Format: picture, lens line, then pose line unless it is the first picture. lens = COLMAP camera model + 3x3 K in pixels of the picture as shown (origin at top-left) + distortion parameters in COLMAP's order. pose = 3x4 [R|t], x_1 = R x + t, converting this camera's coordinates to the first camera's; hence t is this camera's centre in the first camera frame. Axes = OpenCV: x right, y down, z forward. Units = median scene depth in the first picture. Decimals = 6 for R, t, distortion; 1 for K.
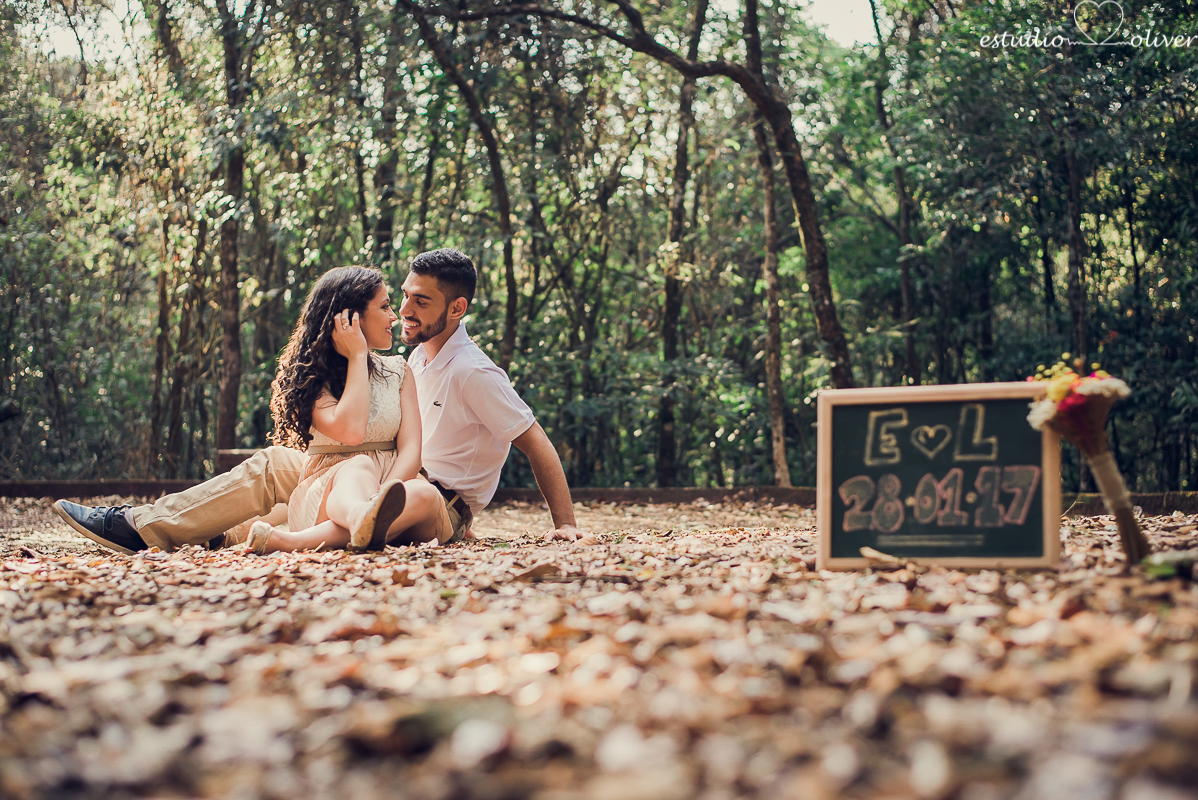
lens RADIAL K [[1717.7, 0, 597.0], [0, 1717.7, 399.1], [0, 0, 1]] dist [-0.029830, 0.000000]
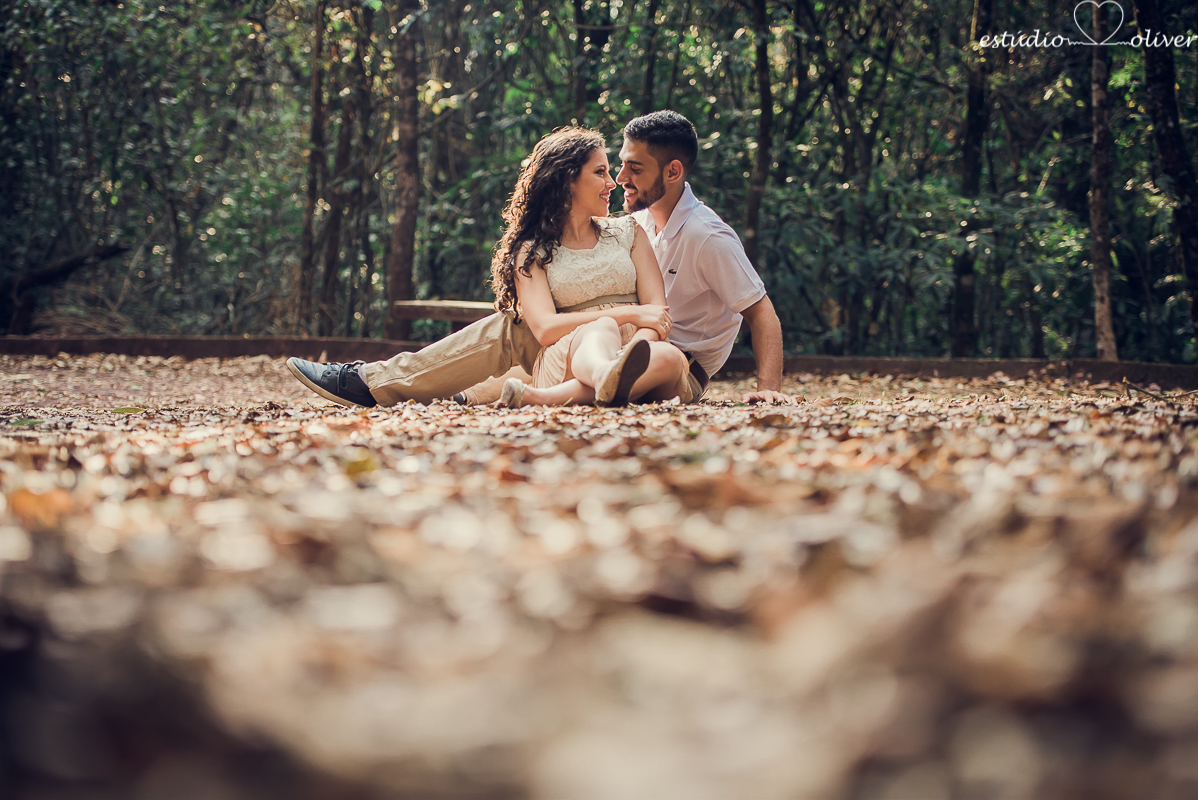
lens RADIAL K [[2933.5, 0, 598.3], [0, 2933.5, 399.7], [0, 0, 1]] dist [-0.048571, 0.000000]
pose [[0.993678, 0.020232, -0.110433, 0.026261], [-0.013080, 0.997792, 0.065109, -0.015499], [0.111507, -0.063252, 0.991749, -0.366870]]
